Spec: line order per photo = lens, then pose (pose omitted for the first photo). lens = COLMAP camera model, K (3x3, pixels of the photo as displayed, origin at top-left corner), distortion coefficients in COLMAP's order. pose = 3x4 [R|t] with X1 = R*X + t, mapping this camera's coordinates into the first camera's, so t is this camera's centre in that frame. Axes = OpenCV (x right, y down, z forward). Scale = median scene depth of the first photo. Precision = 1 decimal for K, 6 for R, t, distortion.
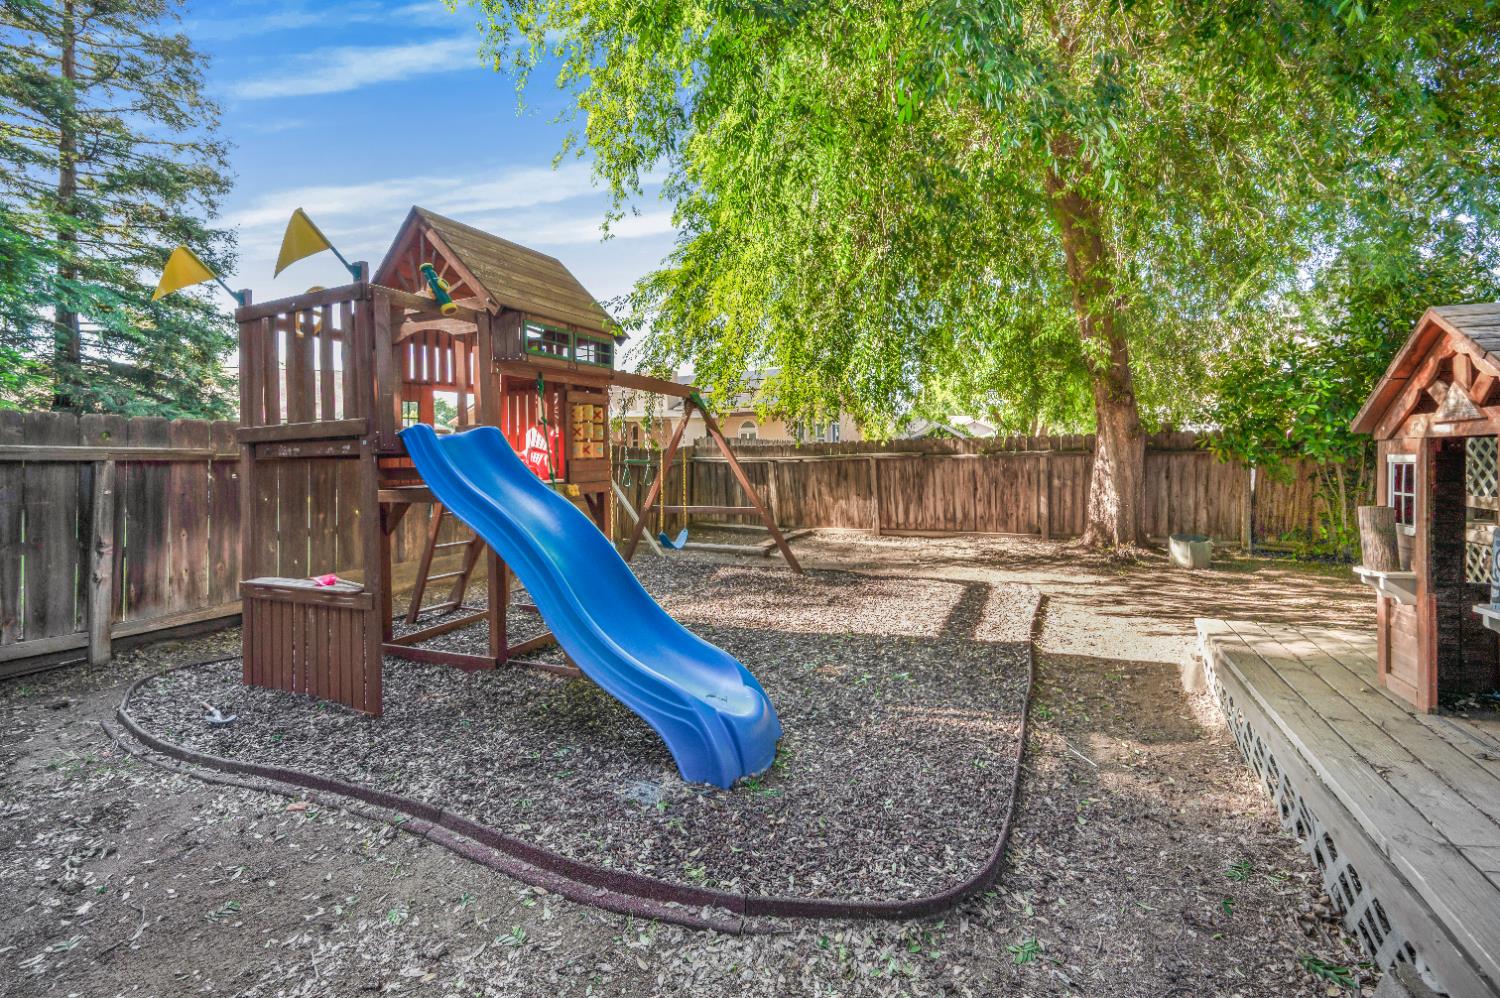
lens RADIAL K [[628.9, 0, 753.1], [0, 628.9, 447.4], [0, 0, 1]] dist [0.022654, 0.000050]
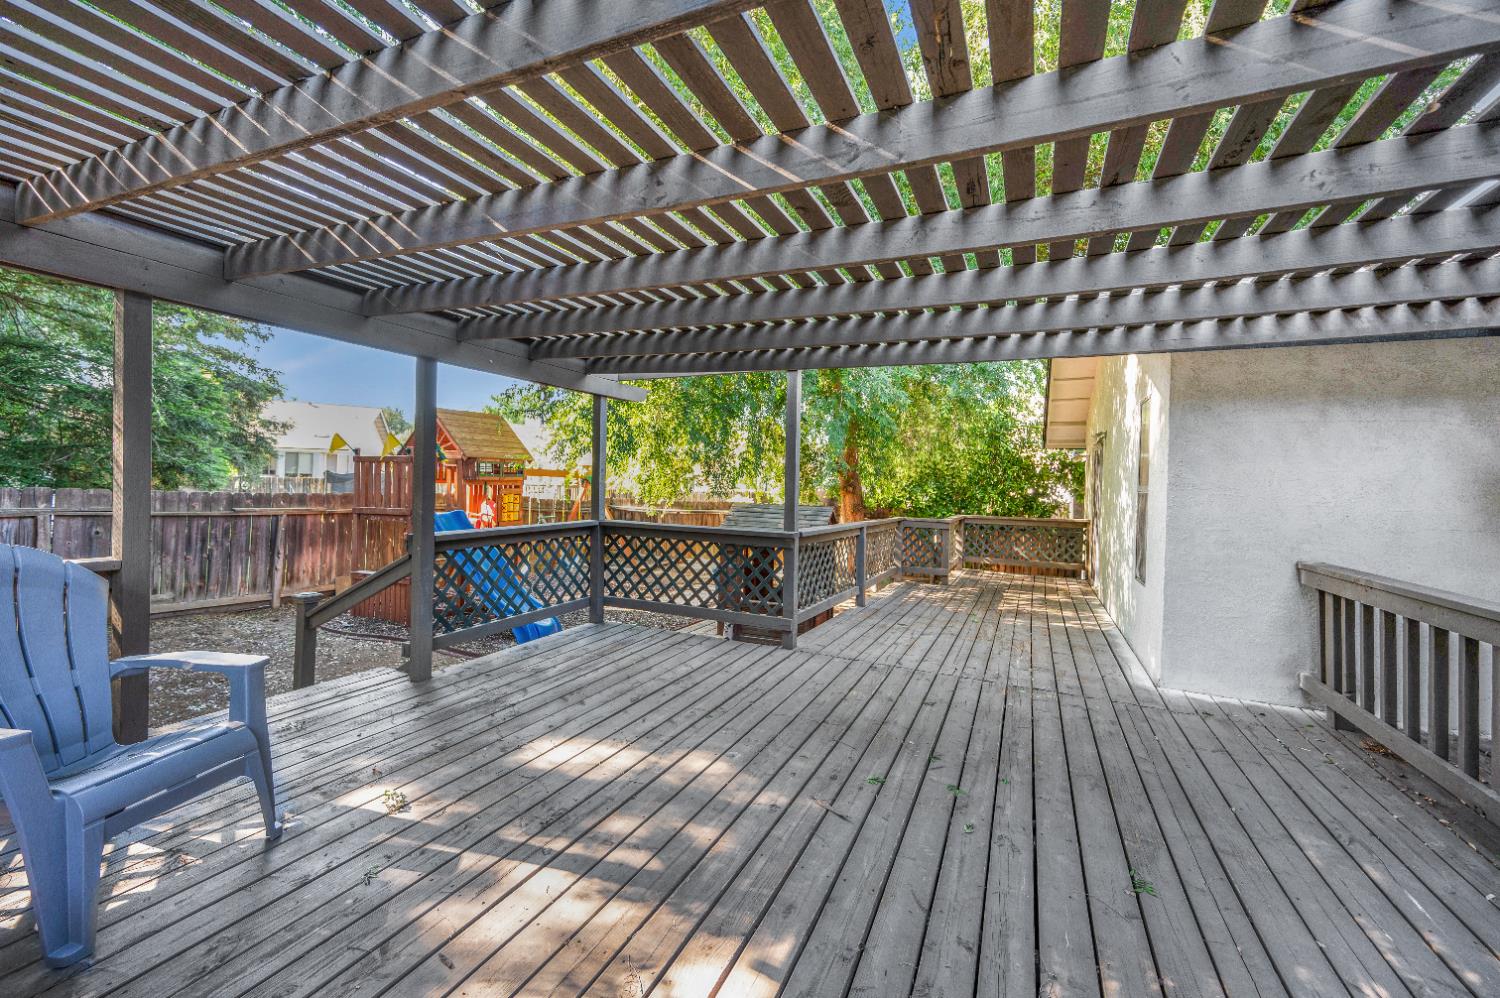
lens RADIAL K [[607.5, 0, 750.2], [0, 607.5, 481.8], [0, 0, 1]] dist [0.016841, 0.000044]
pose [[0.999031, 0.040154, 0.018032, 0.491123], [-0.040274, 0.999169, 0.006343, -0.155614], [-0.017762, -0.007063, 0.999817, -1.022224]]
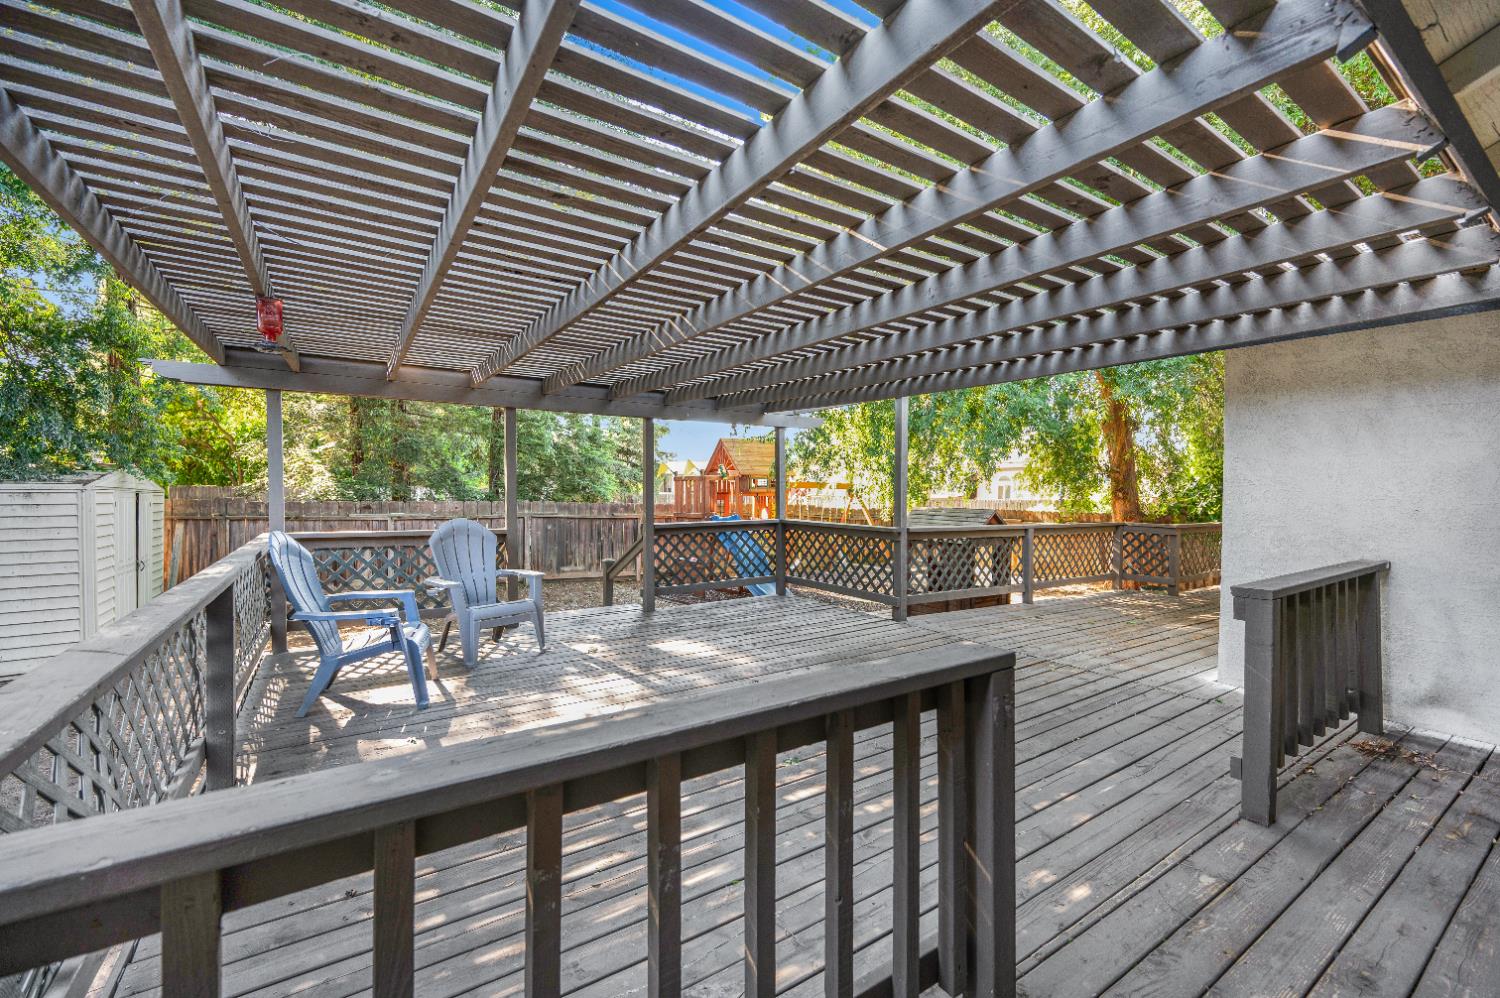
lens RADIAL K [[620.4, 0, 763.3], [0, 620.4, 493.6], [0, 0, 1]] dist [0.020804, 0.000072]
pose [[0.865380, 0.021323, -0.500662, 1.002990], [-0.011976, 0.999689, 0.021875, -0.164138], [0.500972, -0.012934, 0.865367, -1.274802]]
